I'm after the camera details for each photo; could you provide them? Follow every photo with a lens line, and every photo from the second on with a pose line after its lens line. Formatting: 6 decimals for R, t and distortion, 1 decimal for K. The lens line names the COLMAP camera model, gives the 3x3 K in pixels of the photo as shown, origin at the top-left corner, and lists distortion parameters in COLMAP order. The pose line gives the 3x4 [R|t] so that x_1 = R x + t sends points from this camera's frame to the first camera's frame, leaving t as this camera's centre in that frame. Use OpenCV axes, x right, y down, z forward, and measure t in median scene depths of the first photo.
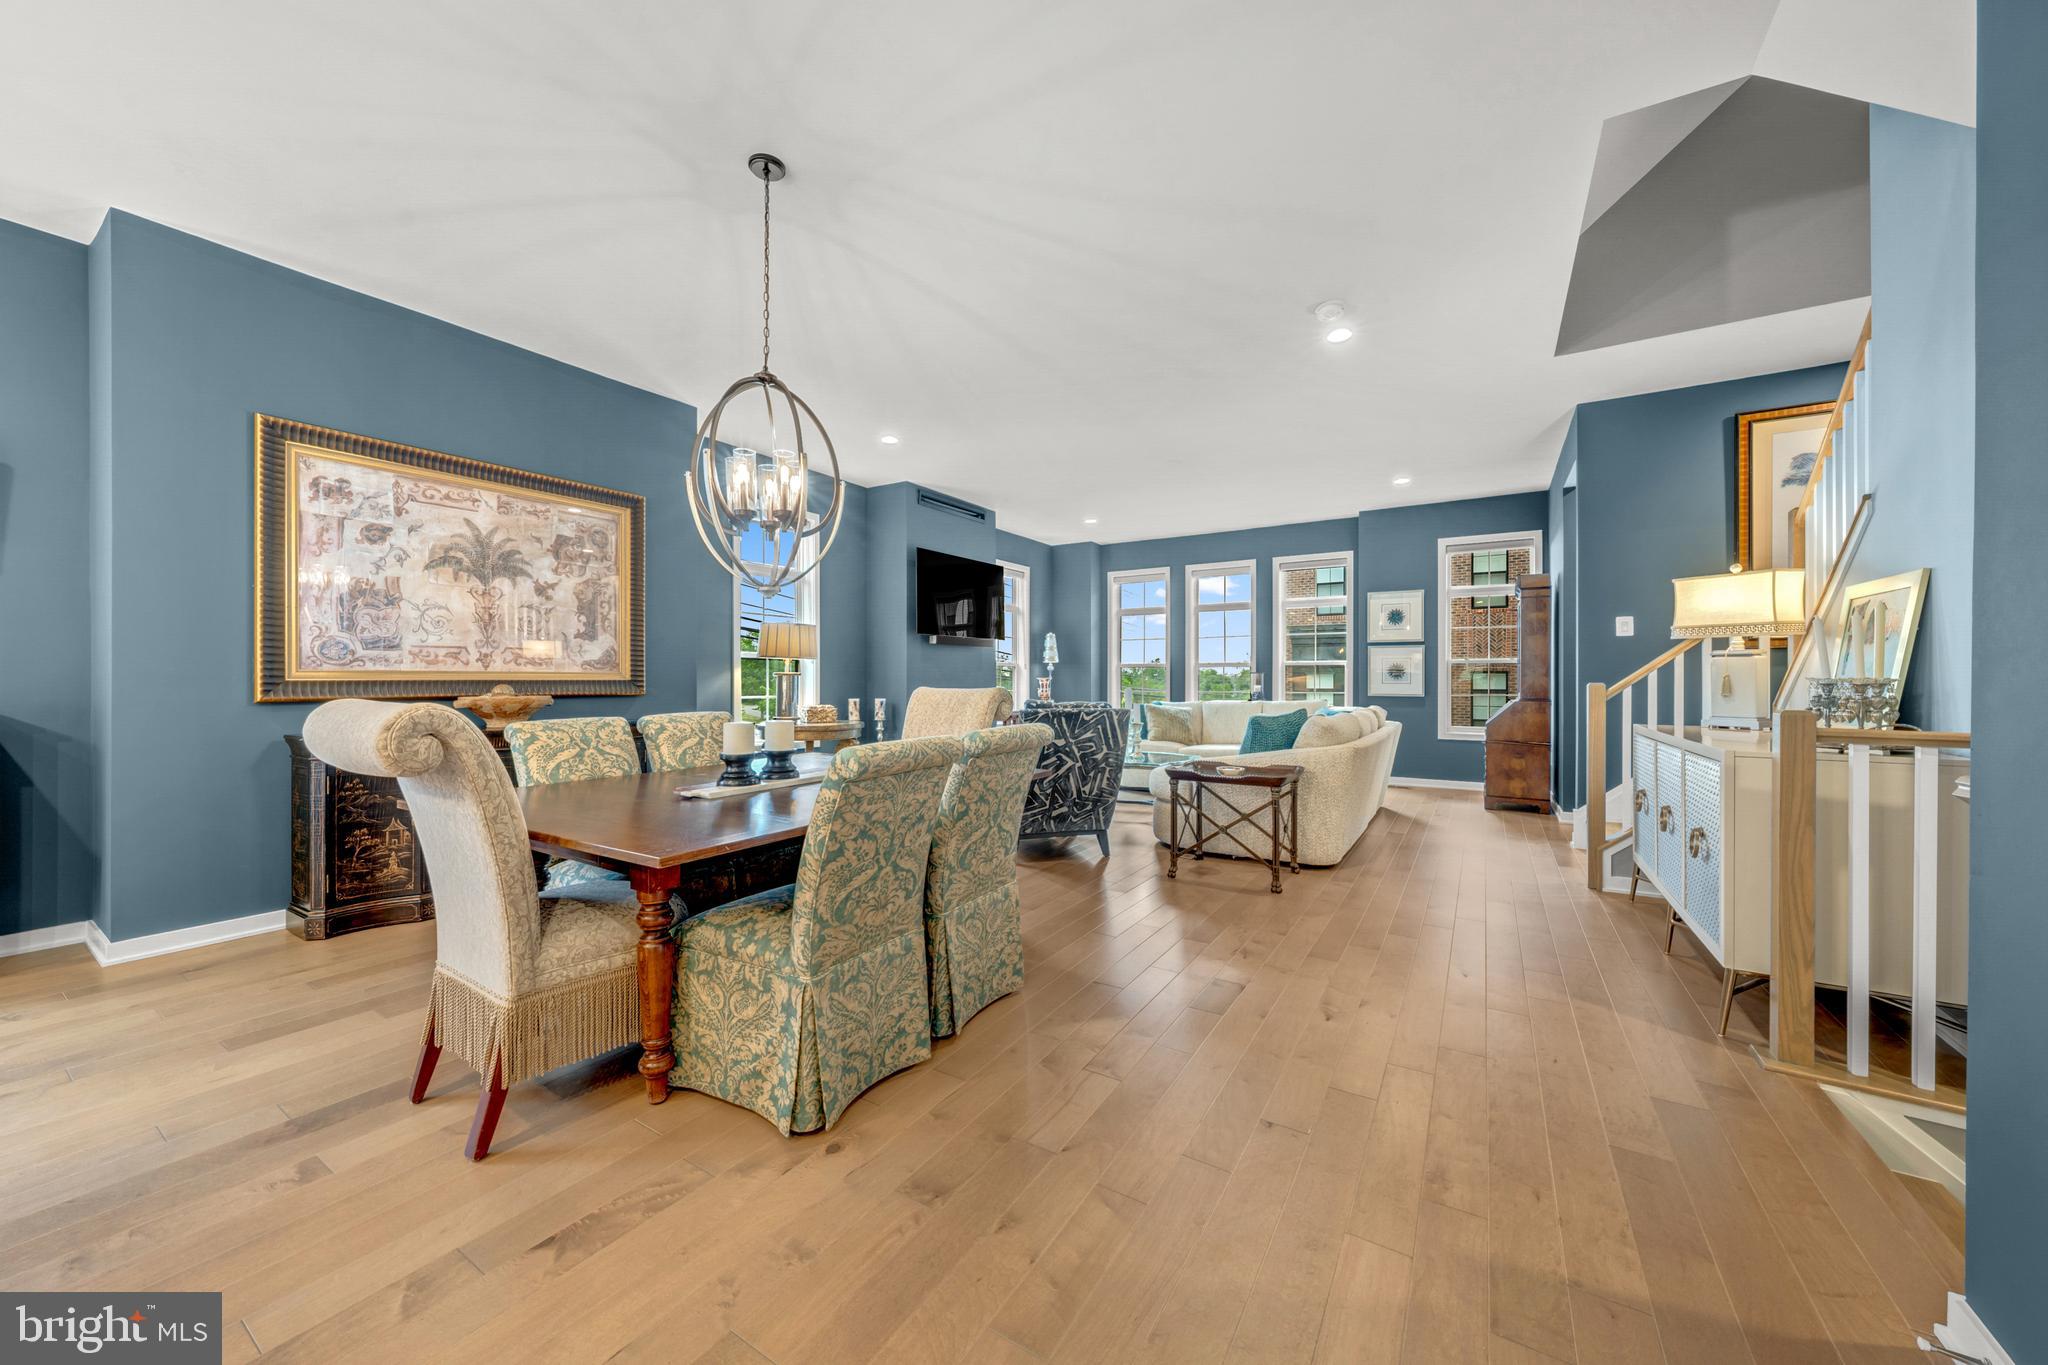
lens RADIAL K [[730.2, 0, 1014.5], [0, 730.2, 680.0], [0, 0, 1]] dist [-0.001235, -0.000004]
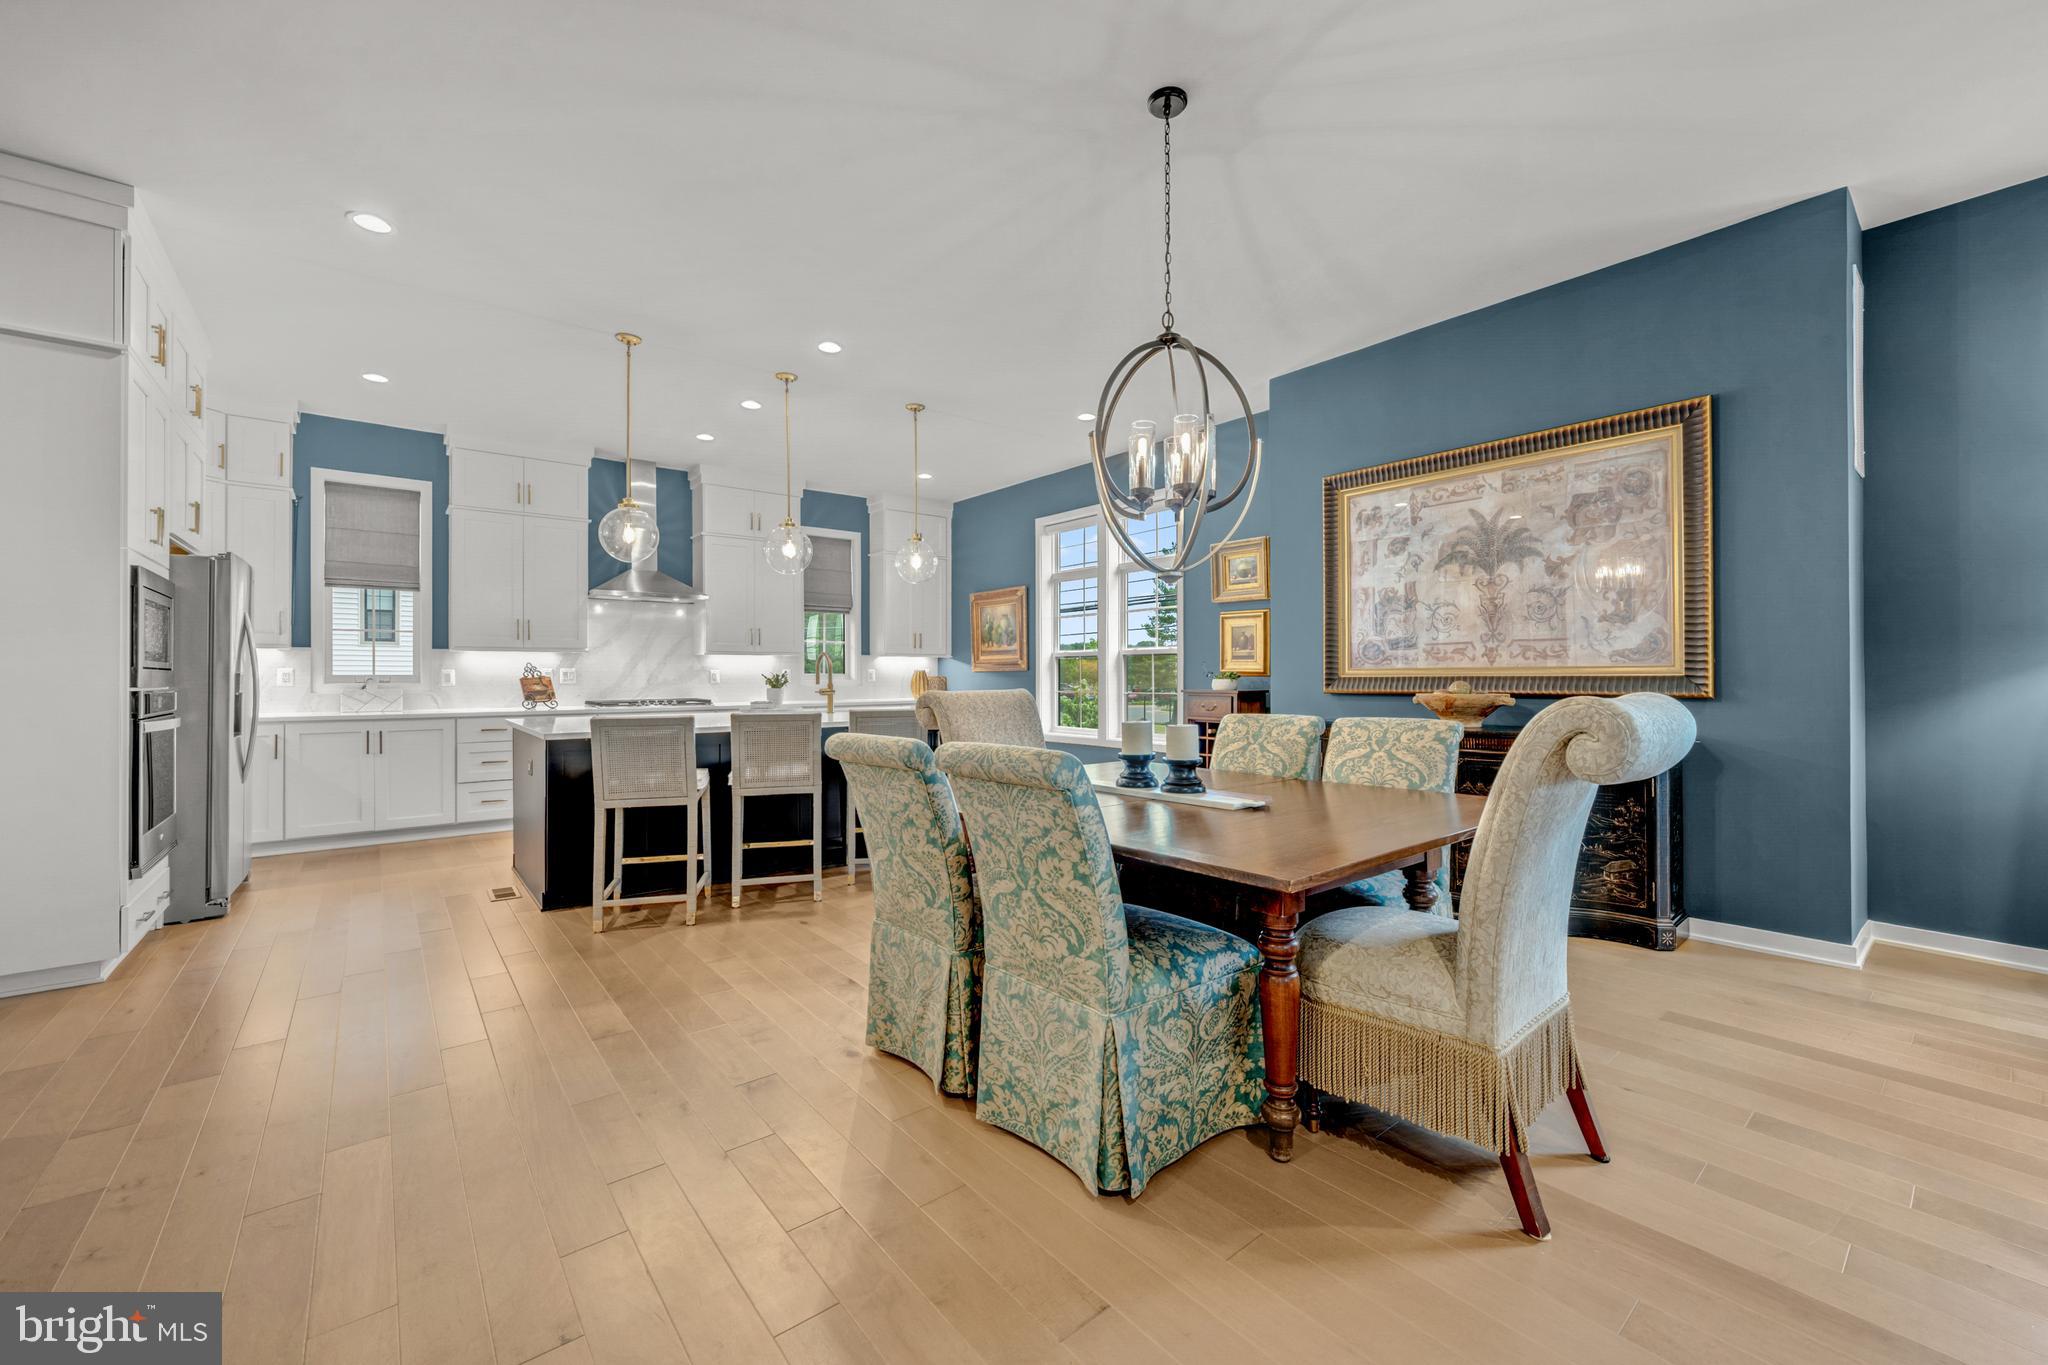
lens RADIAL K [[803.6, 0, 1021.2], [0, 803.6, 670.9], [0, 0, 1]] dist [0.001086, 0.000203]
pose [[-0.311609, -0.005919, -0.950192, 0.375747], [0.002918, 0.999970, -0.007186, -0.001026], [0.950206, -0.005012, -0.311583, 0.649668]]
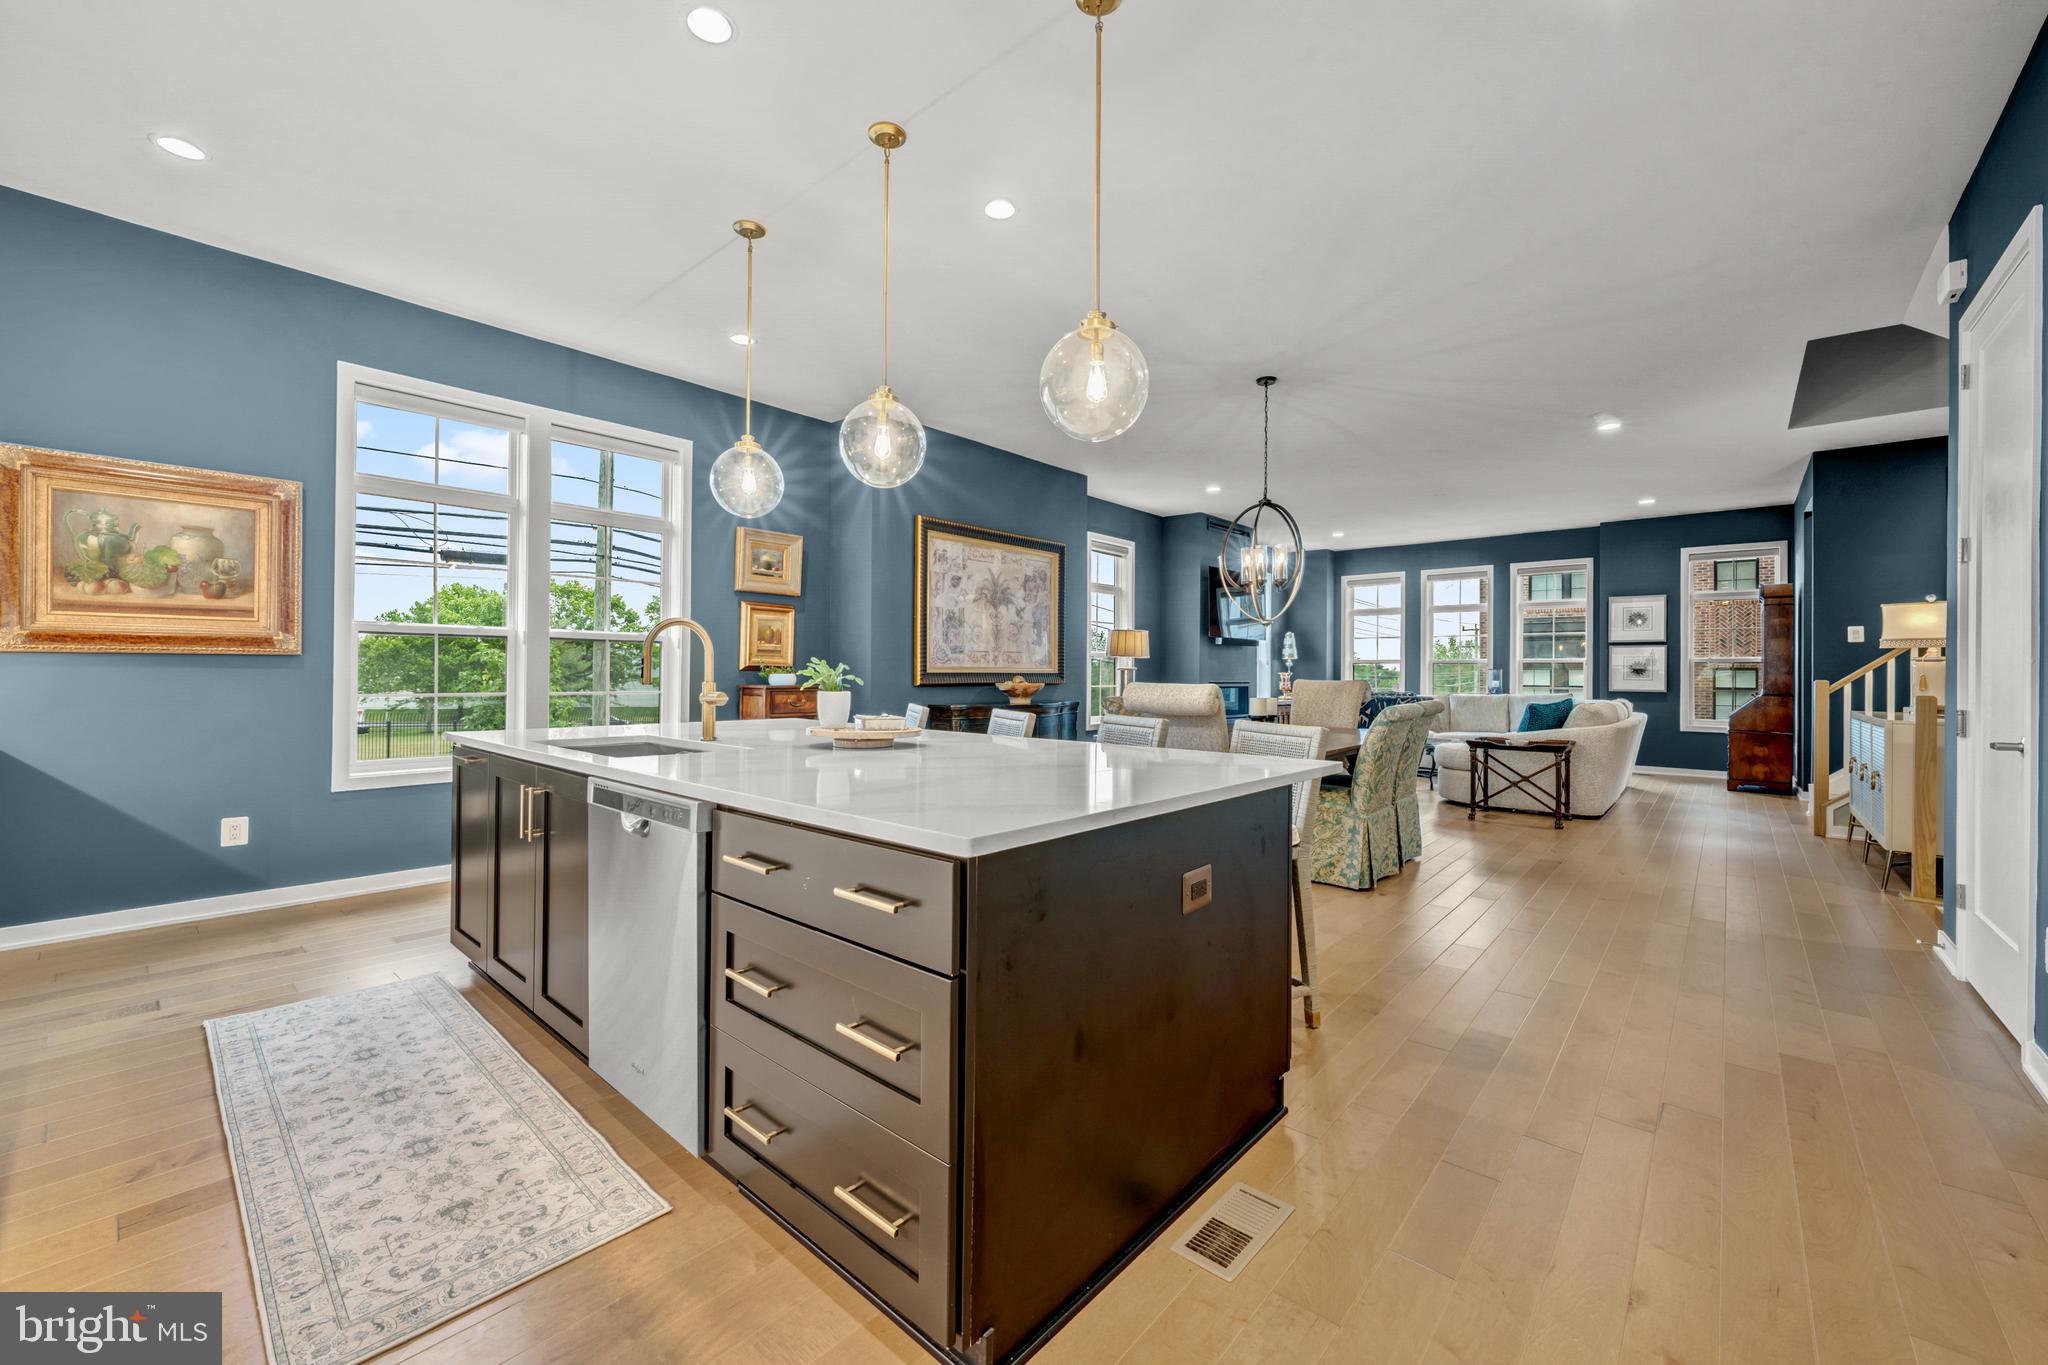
lens RADIAL K [[803.6, 0, 1021.2], [0, 803.6, 670.9], [0, 0, 1]] dist [0.001086, 0.000203]
pose [[0.988687, 0.005567, -0.149890, -0.362846], [-0.006092, 0.999977, -0.003042, 0.000816], [0.149870, 0.003920, 0.988698, -0.571477]]
